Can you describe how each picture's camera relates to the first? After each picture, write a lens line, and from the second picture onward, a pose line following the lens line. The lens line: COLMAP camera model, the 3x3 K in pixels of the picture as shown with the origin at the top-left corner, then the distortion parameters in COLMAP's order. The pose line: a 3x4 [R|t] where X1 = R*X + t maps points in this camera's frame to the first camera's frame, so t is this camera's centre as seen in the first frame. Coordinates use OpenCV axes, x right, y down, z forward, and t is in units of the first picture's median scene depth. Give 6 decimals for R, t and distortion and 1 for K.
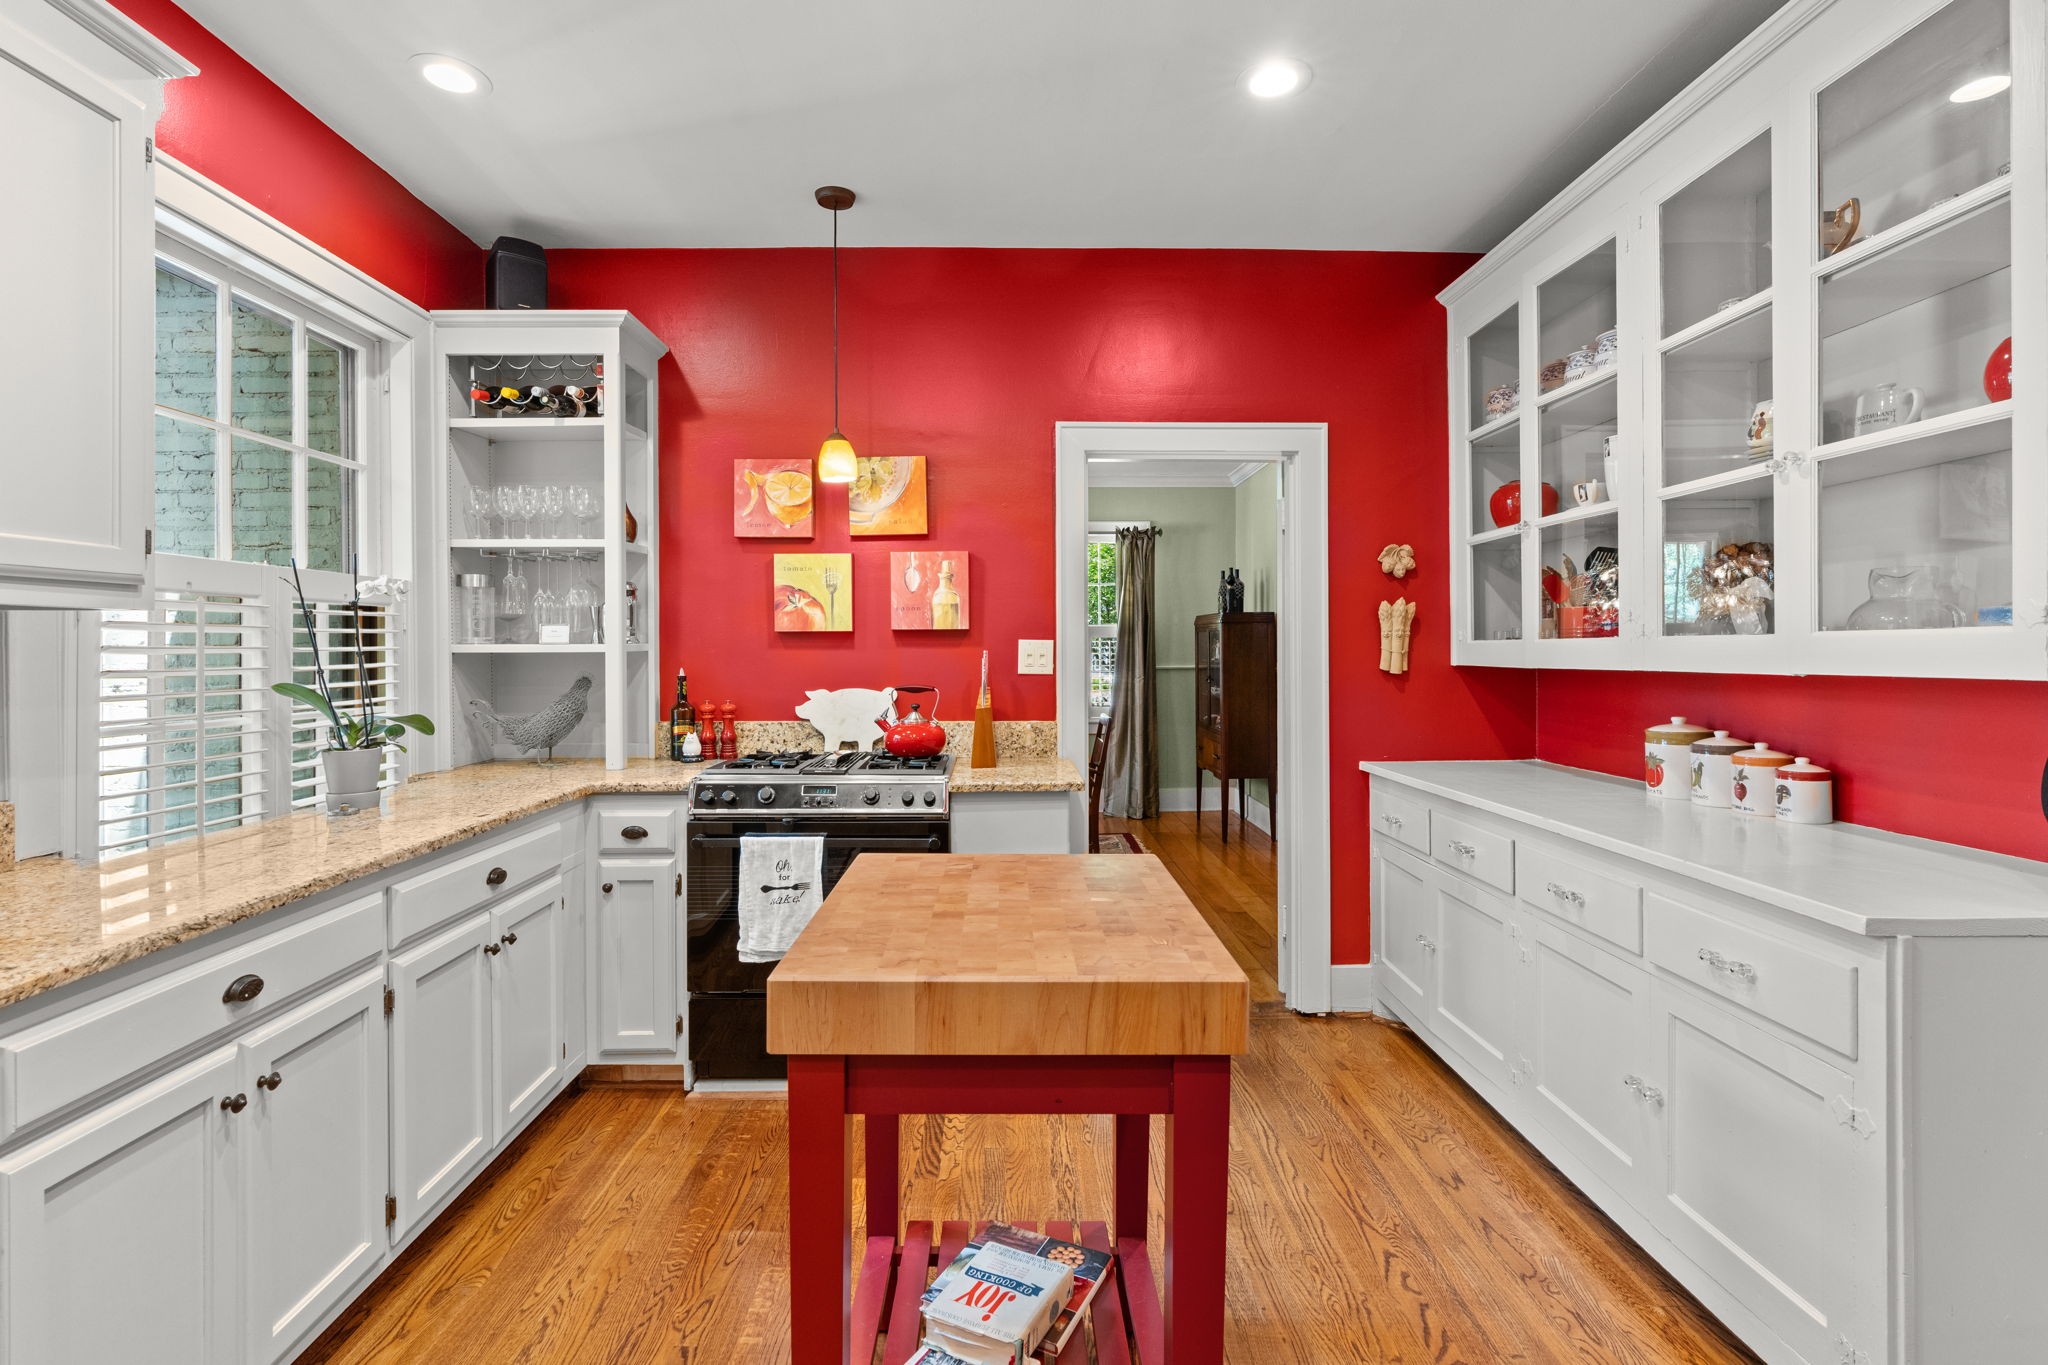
lens RADIAL K [[973.7, 0, 1023.4], [0, 973.7, 647.3], [0, 0, 1]] dist [-0.006267, 0.001147]
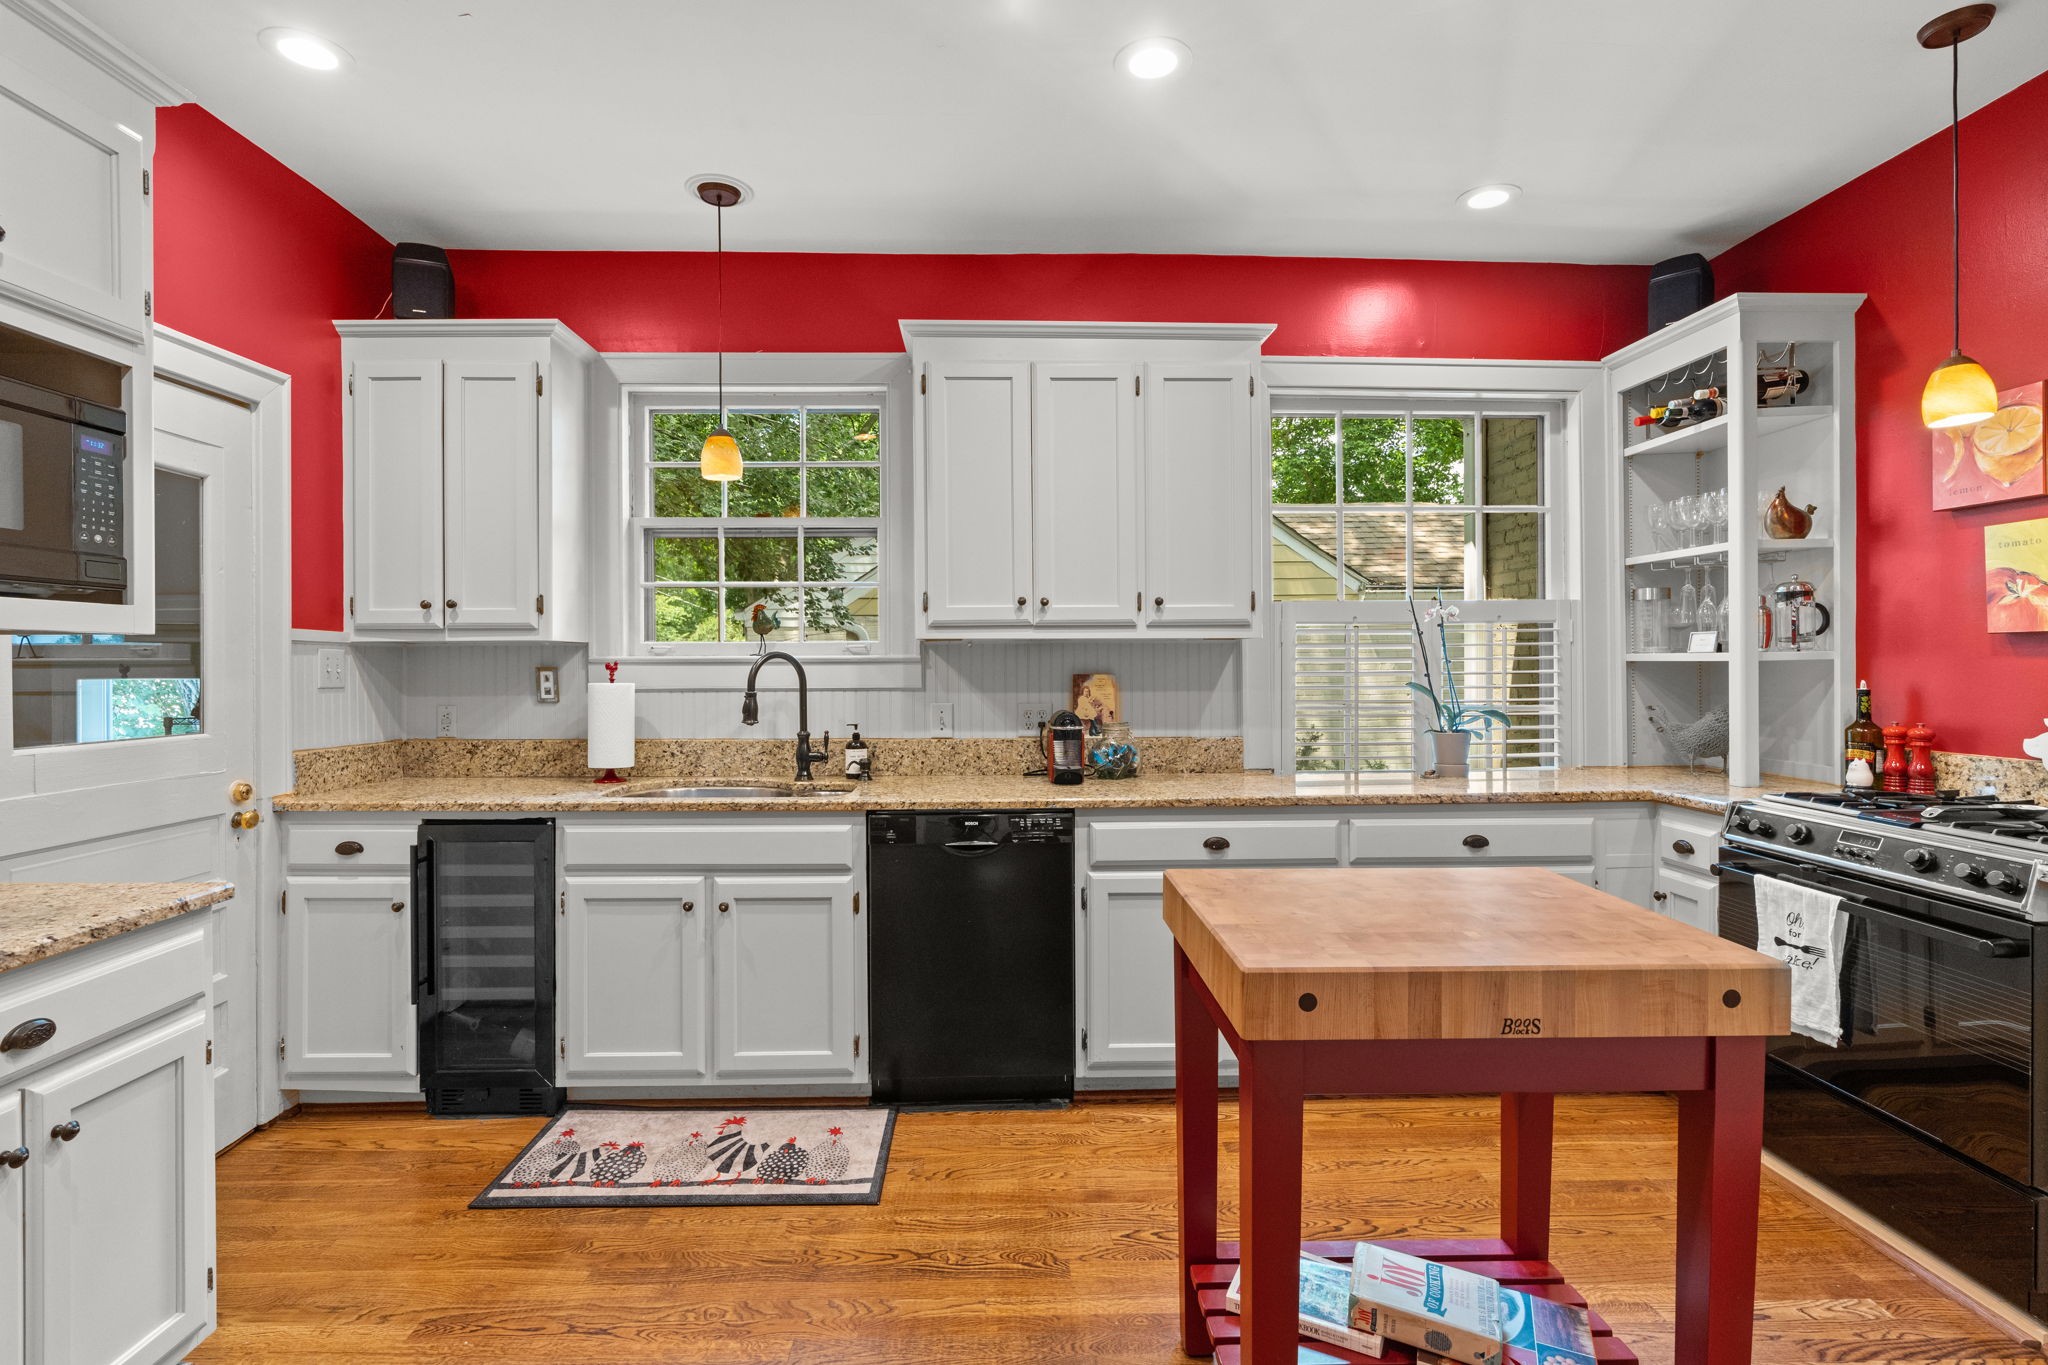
lens RADIAL K [[973.7, 0, 1006.4], [0, 973.7, 666.7], [0, 0, 1]] dist [-0.006267, 0.001147]
pose [[0.004983, 0.008651, -0.999950, 0.515489], [0.005748, 0.999946, 0.008680, -0.001830], [0.999971, -0.005791, 0.004933, 0.292135]]
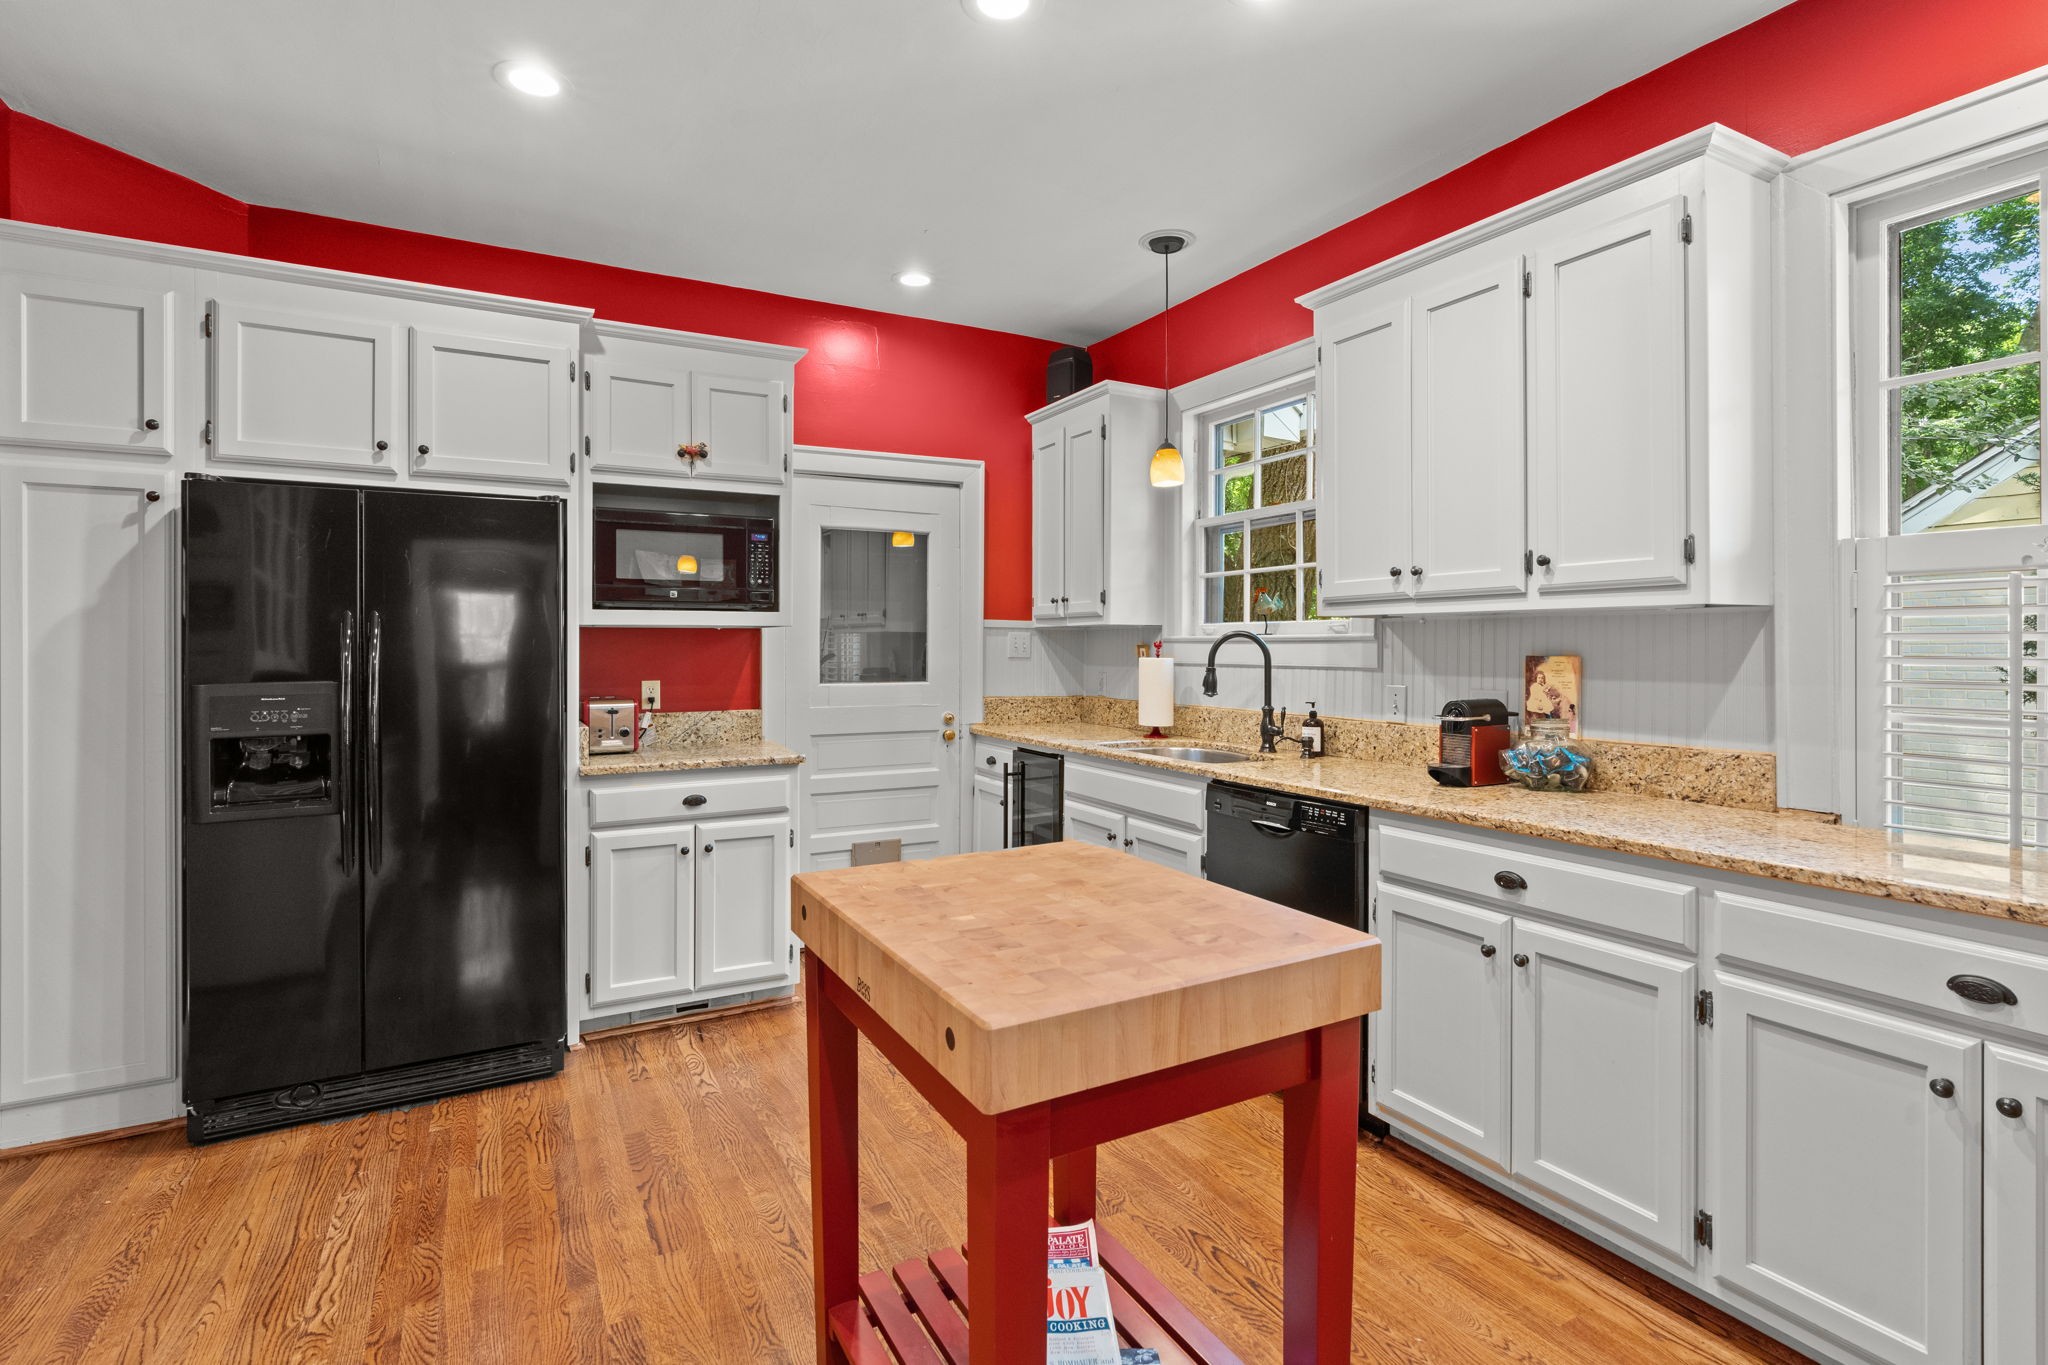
lens RADIAL K [[973.7, 0, 1009.9], [0, 973.7, 646.0], [0, 0, 1]] dist [-0.006267, 0.001147]
pose [[-0.889176, 0.005088, -0.457537, 0.232394], [0.005506, 0.999985, 0.000419, 0.005137], [0.457532, -0.002146, -0.889190, 0.944170]]
